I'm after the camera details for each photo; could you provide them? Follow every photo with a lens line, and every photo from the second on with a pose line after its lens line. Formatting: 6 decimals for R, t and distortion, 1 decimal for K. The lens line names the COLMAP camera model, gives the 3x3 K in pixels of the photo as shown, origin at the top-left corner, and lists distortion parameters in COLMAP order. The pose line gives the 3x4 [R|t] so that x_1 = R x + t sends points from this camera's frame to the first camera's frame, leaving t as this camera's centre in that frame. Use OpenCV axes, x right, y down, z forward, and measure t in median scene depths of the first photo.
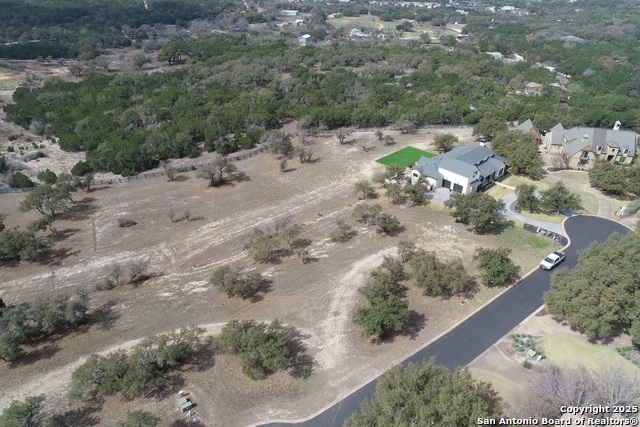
lens RADIAL K [[438.4, 0, 320.0], [0, 438.4, 214.7], [0, 0, 1]] dist [0.004290, -0.000373]
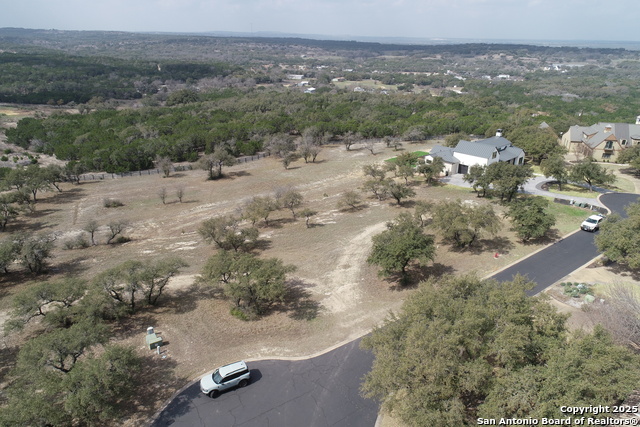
lens RADIAL K [[438.4, 0, 319.9], [0, 438.4, 212.5], [0, 0, 1]] dist [0.004290, -0.000373]
pose [[0.999953, 0.003921, -0.008813, -0.004514], [-0.005257, 0.987571, -0.157084, 0.179961], [0.008087, 0.157123, 0.987546, 0.110032]]
